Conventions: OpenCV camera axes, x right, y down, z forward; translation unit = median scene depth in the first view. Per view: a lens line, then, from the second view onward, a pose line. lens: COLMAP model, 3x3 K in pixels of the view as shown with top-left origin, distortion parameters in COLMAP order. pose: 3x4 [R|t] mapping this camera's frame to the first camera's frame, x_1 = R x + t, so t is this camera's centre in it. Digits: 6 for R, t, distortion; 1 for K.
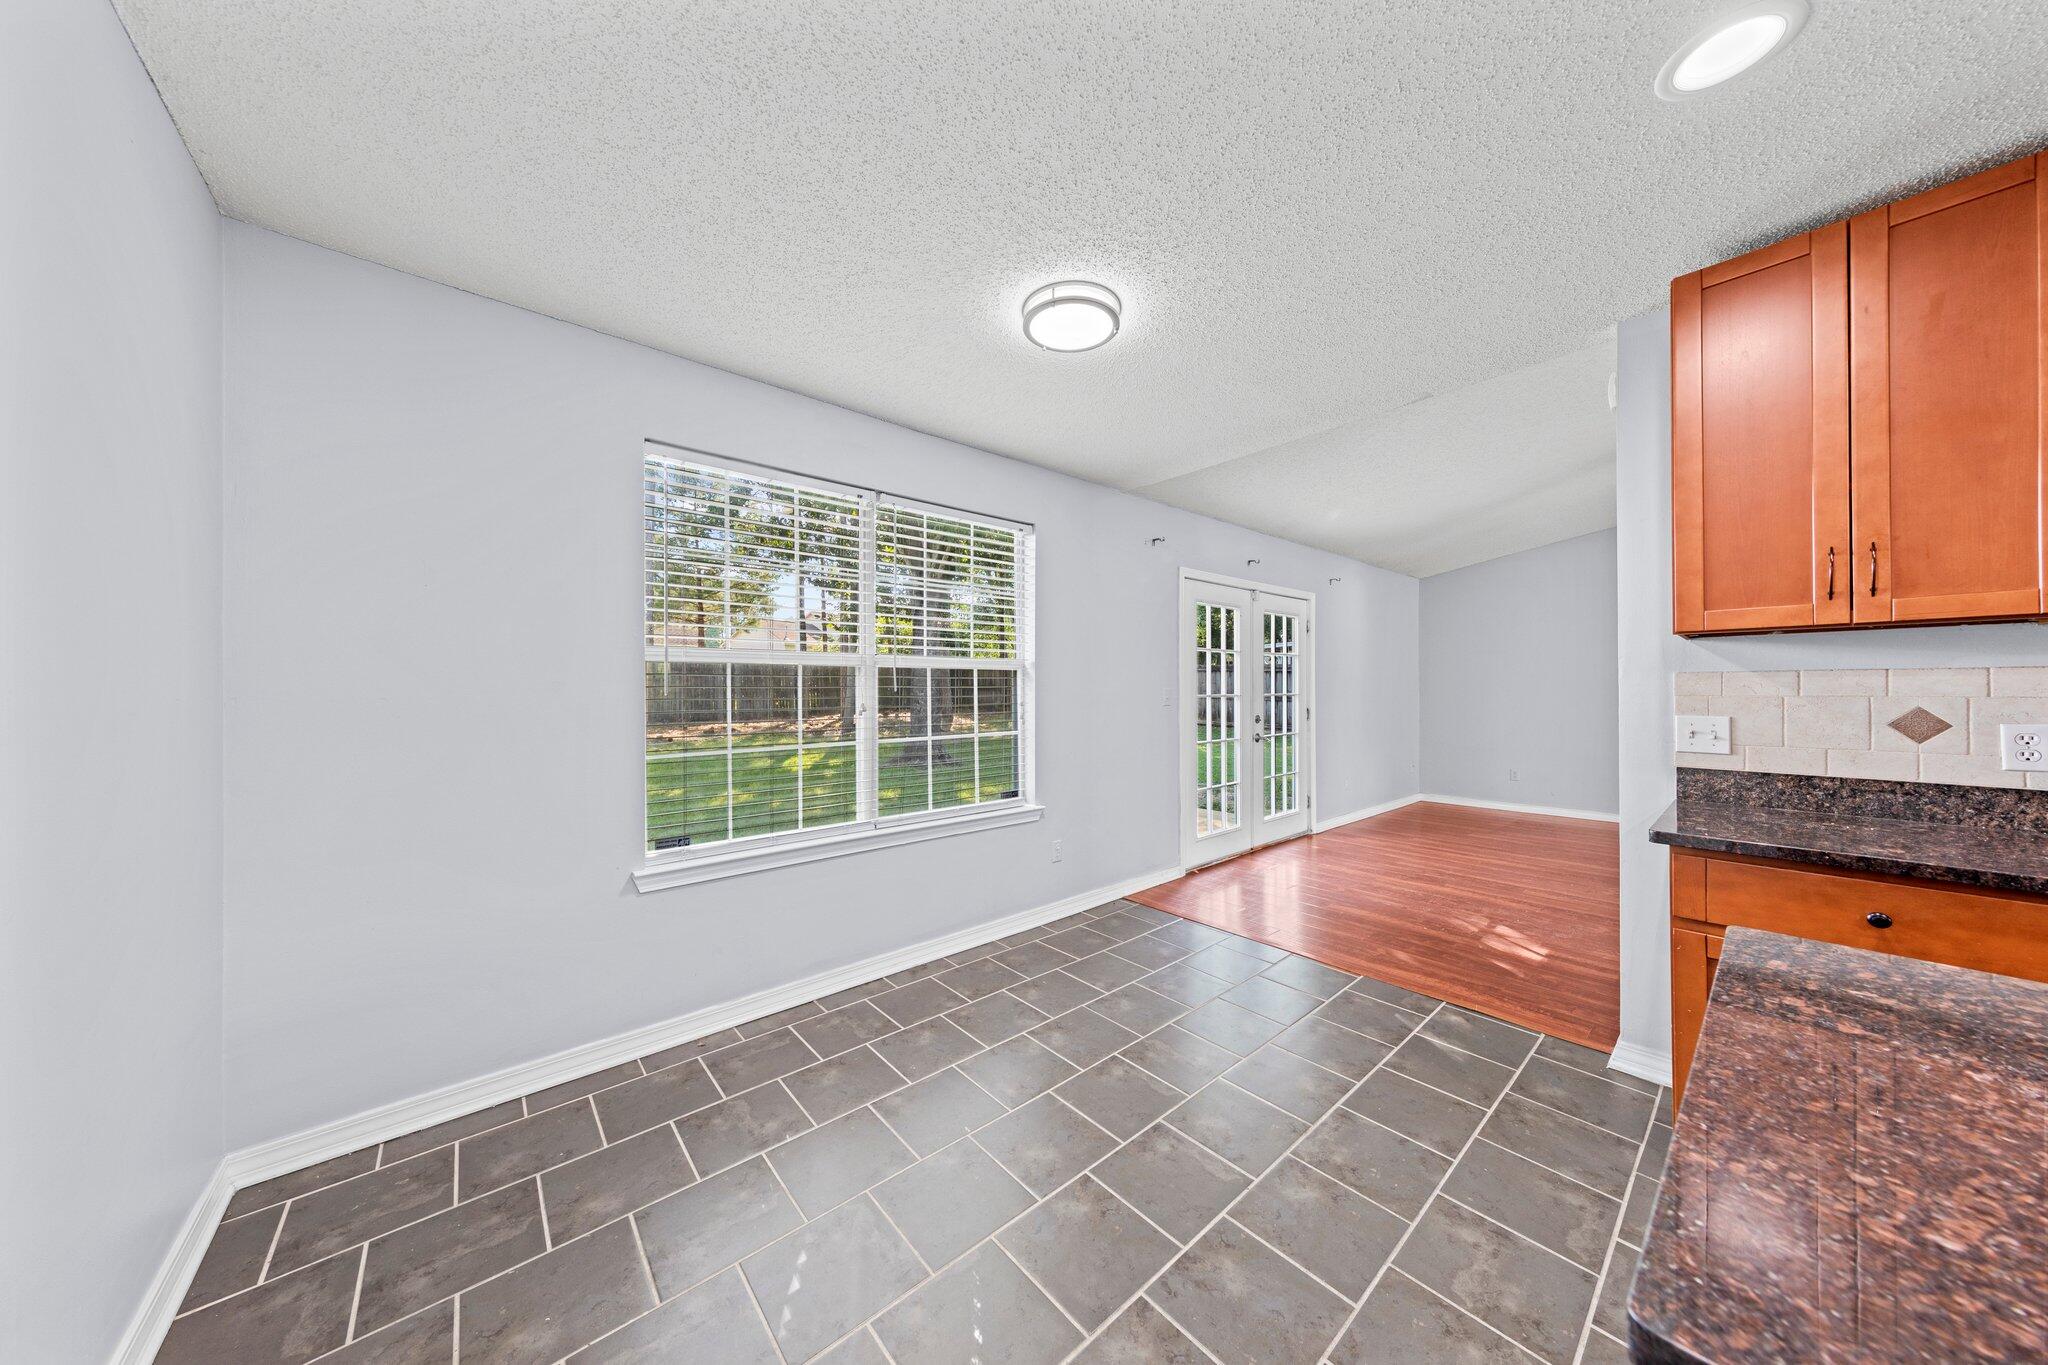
lens RADIAL K [[651.4, 0, 1028.5], [0, 651.4, 690.7], [0, 0, 1]] dist [0.008121, -0.001206]
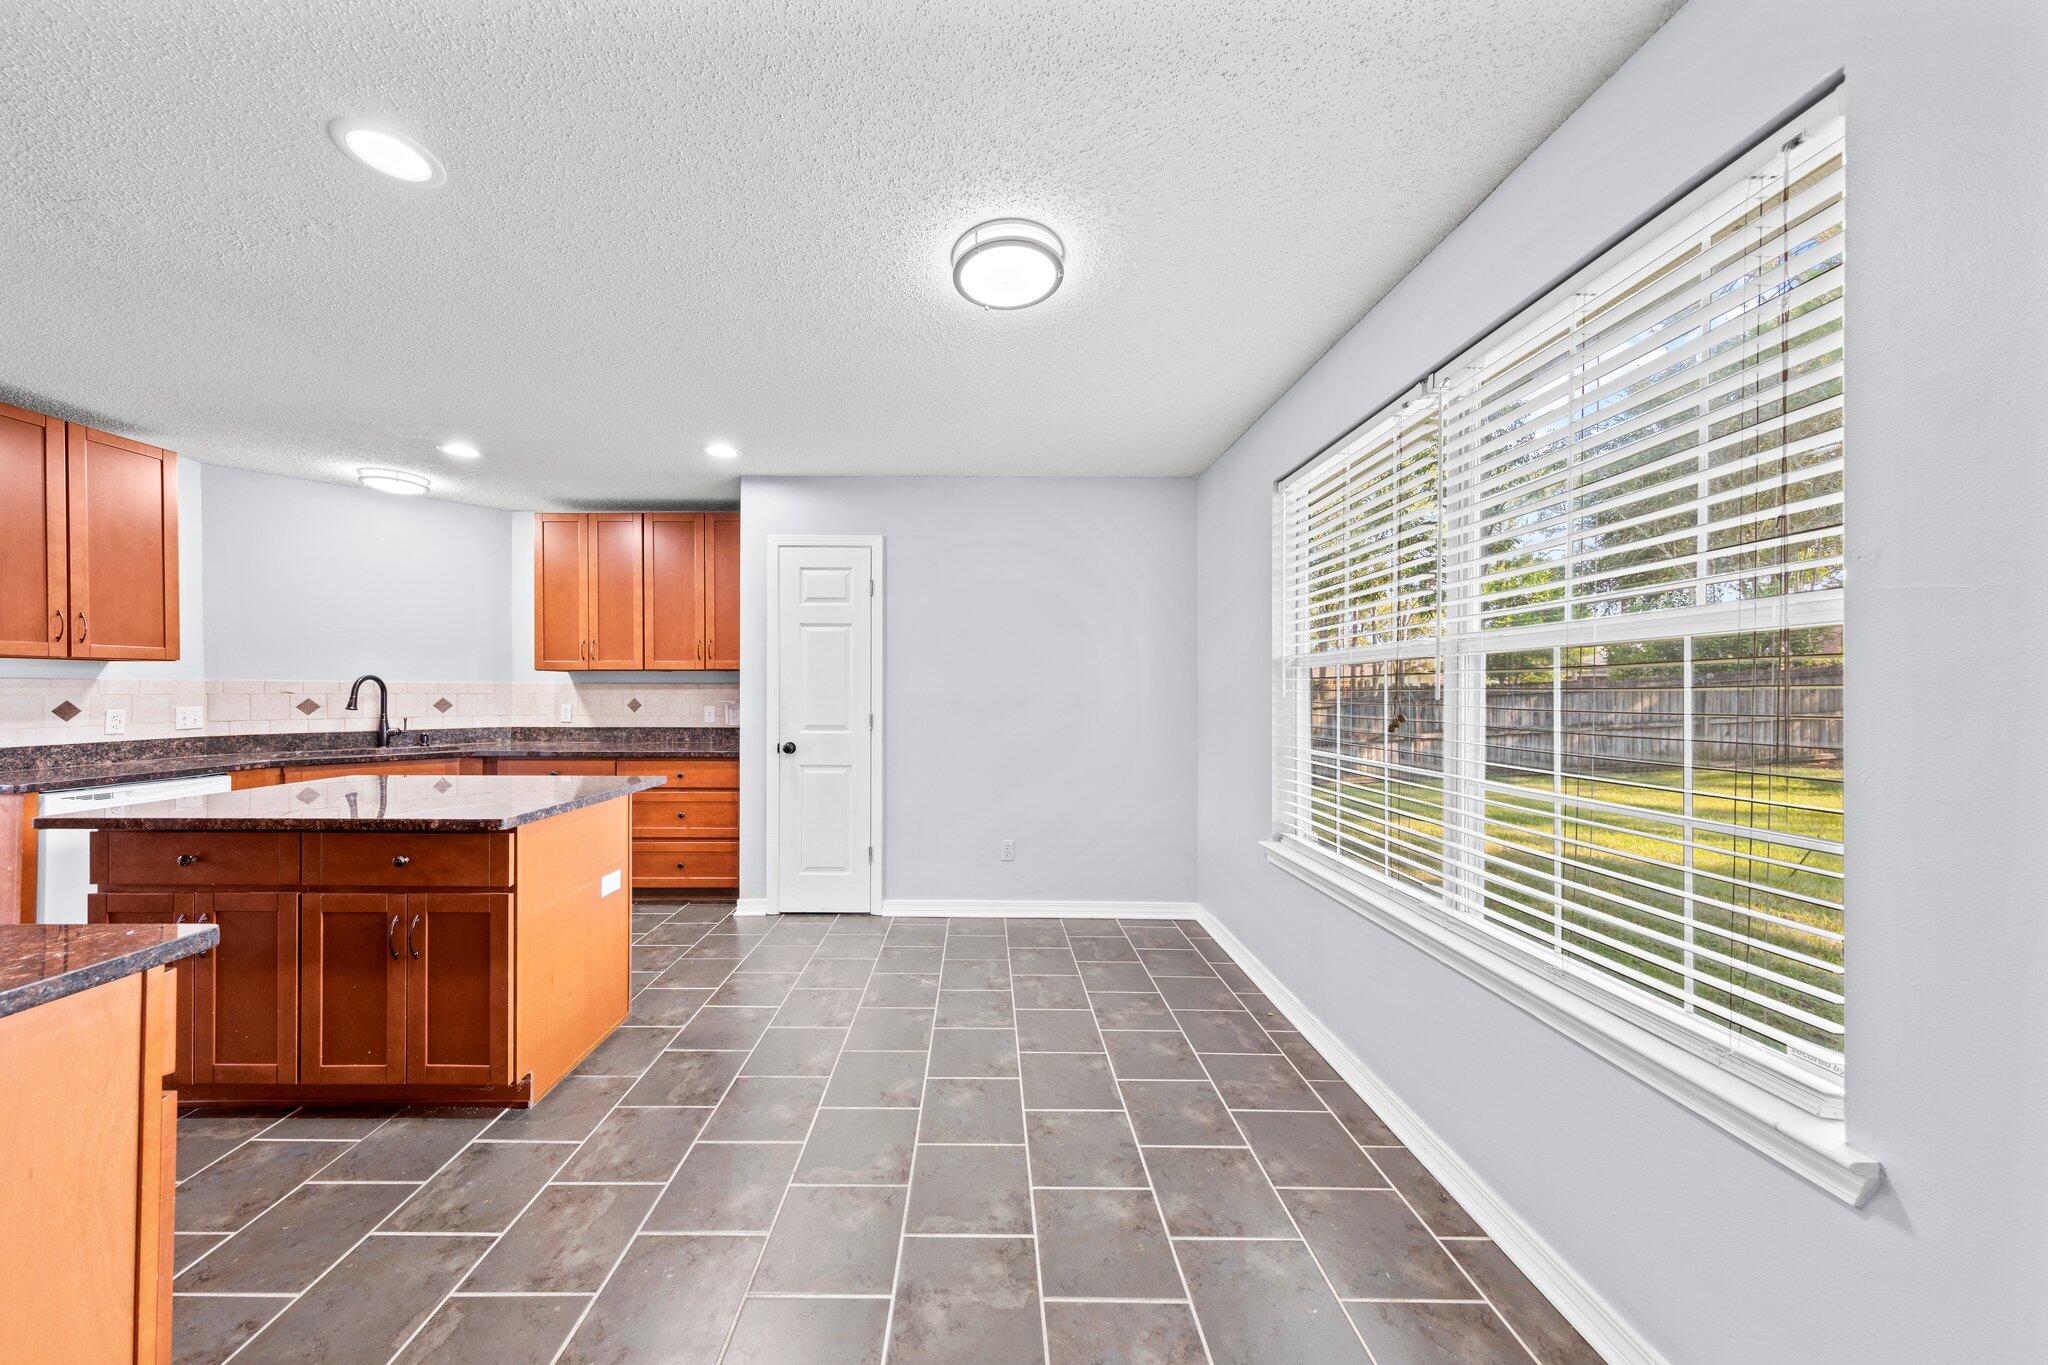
lens RADIAL K [[651.4, 0, 963.2], [0, 651.4, 693.8], [0, 0, 1]] dist [0.008121, -0.001206]
pose [[-0.676810, 0.003330, -0.736150, 0.818879], [-0.001593, 0.999981, 0.005988, -0.004968], [0.736156, 0.005225, -0.676792, 1.696740]]
